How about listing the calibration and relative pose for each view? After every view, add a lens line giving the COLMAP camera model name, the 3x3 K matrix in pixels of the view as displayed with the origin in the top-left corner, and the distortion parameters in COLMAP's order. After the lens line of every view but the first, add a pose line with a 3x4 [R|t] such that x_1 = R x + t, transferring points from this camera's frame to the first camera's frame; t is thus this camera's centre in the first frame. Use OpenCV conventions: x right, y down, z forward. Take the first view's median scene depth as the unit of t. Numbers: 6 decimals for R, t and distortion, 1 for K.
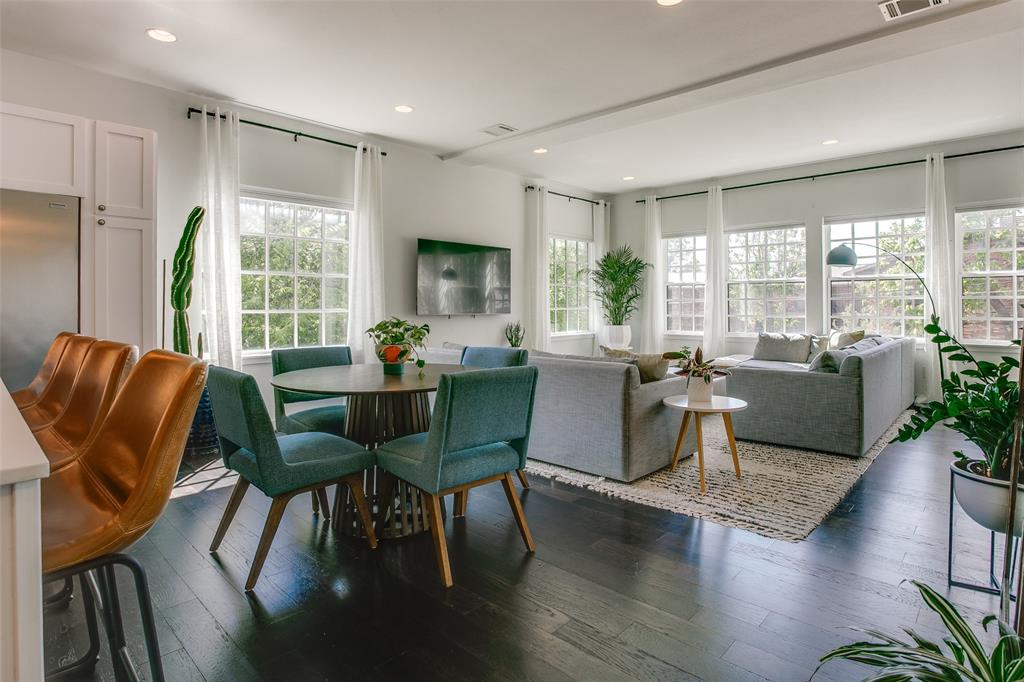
lens RADIAL K [[546.3, 0, 504.2], [0, 546.3, 308.3], [0, 0, 1]] dist [-0.048348, 0.012924]
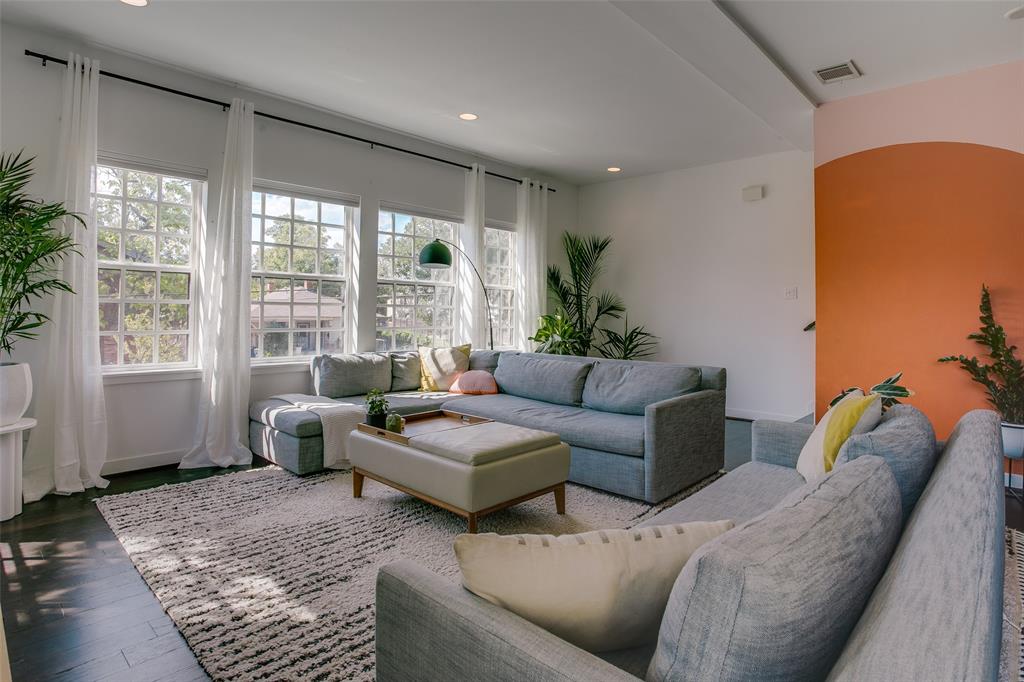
lens RADIAL K [[546.3, 0, 535.7], [0, 546.3, 301.3], [0, 0, 1]] dist [-0.048348, 0.012924]
pose [[-0.025017, 0.022491, 0.999434, -0.193534], [-0.012163, 0.999666, -0.022801, -0.008669], [-0.999613, -0.012726, -0.024735, 0.804473]]
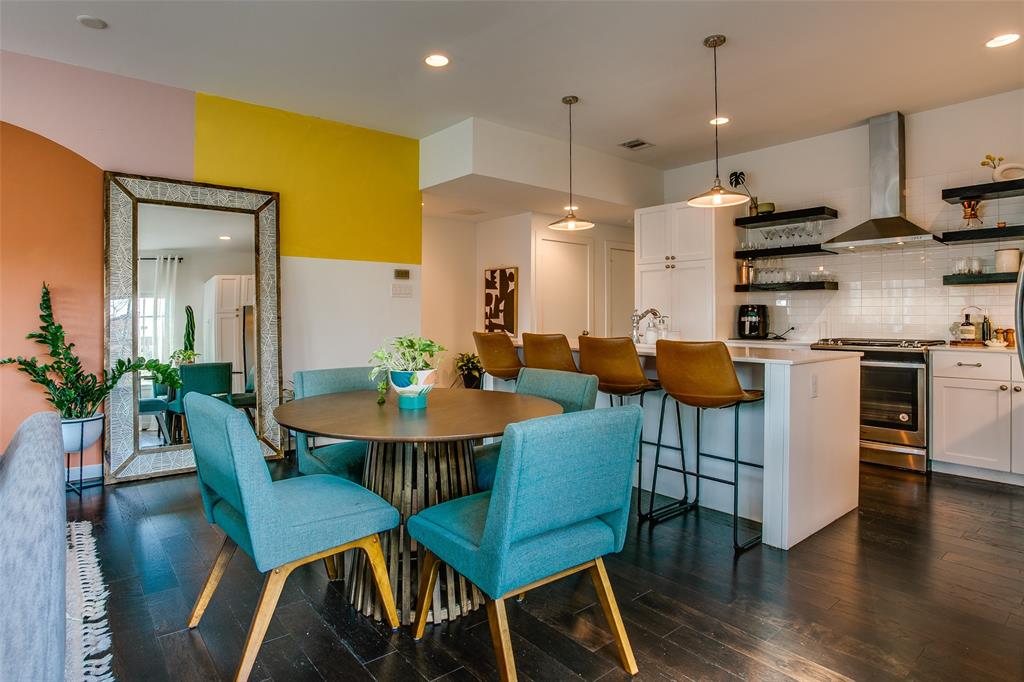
lens RADIAL K [[552.2, 0, 476.8], [0, 552.2, 310.3], [0, 0, 1]] dist [-0.051743, 0.018513]
pose [[-0.986316, 0.000271, 0.164864, -0.180144], [-0.002112, 0.999896, -0.014277, -0.009052], [-0.164851, -0.014430, -0.986213, 0.794175]]
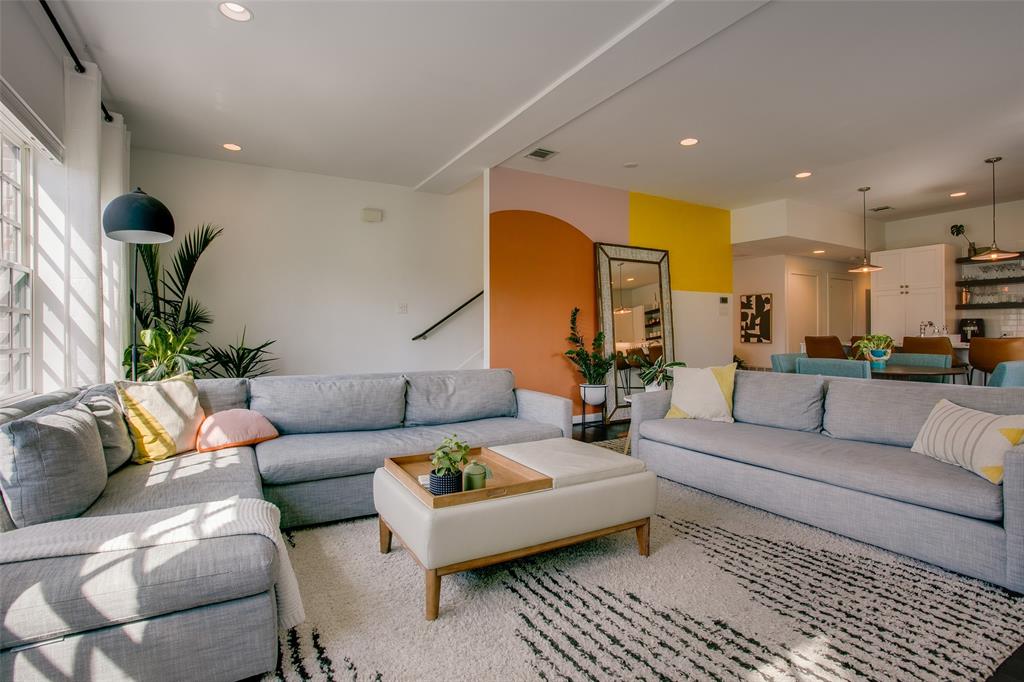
lens RADIAL K [[503.6, 0, 508.0], [0, 503.6, 331.4], [0, 0, 1]] dist [-0.032379, 0.005456]
pose [[-0.957413, 0.003867, 0.288697, 0.194883], [0.001734, 0.999969, -0.007645, 0.003868], [-0.288717, -0.006819, -0.957390, 1.215818]]
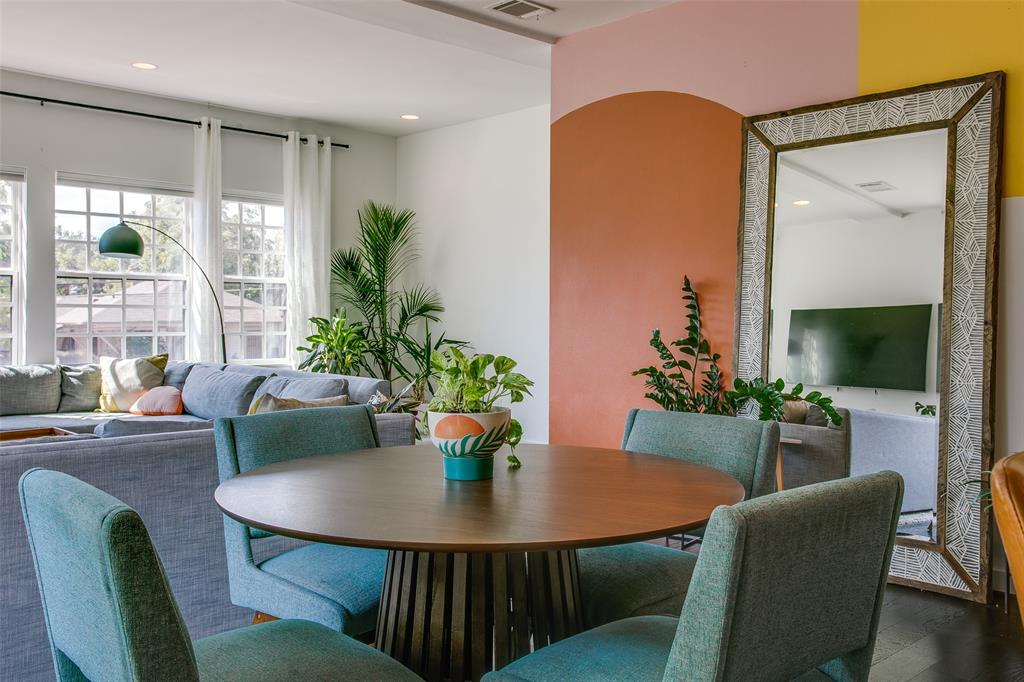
lens RADIAL K [[909.7, 0, 509.1], [0, 909.7, 315.8], [0, 0, 1]] dist [-0.015433, 0.036717]
pose [[0.061566, 0.001999, 0.998101, -0.406213], [-0.009698, 0.999952, -0.001405, -0.009618], [-0.998056, -0.009593, 0.061582, 0.430988]]
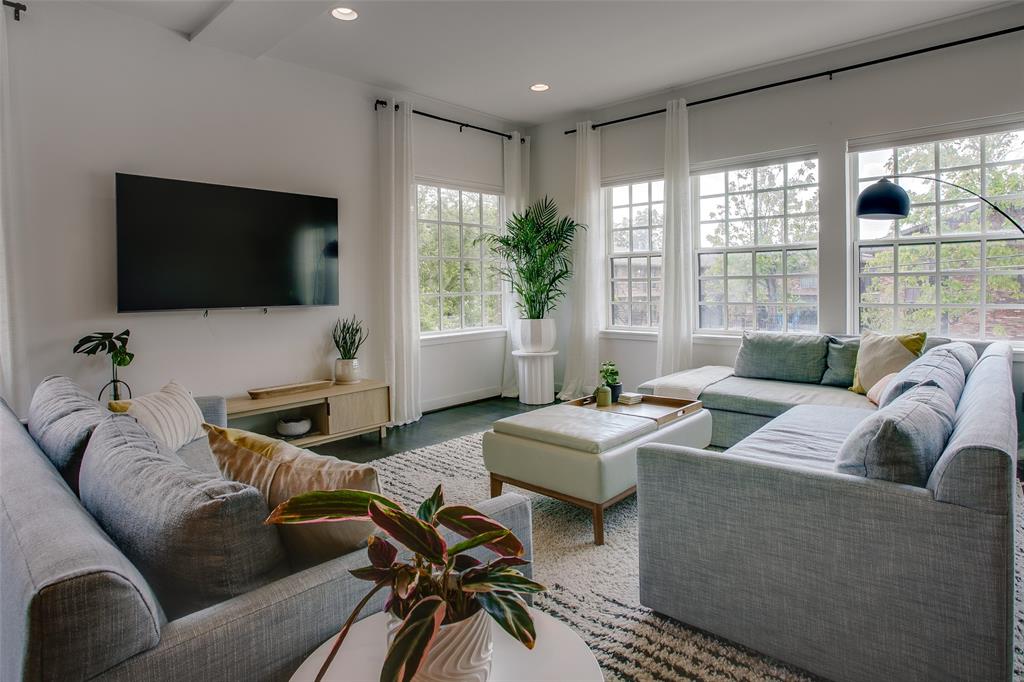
lens RADIAL K [[552.2, 0, 528.8], [0, 552.2, 302.6], [0, 0, 1]] dist [-0.051743, 0.018513]
pose [[0.999292, -0.012601, 0.035437, 0.218403], [0.011705, 0.999609, 0.025377, -0.006995], [-0.035742, -0.024944, 0.999050, 0.410569]]
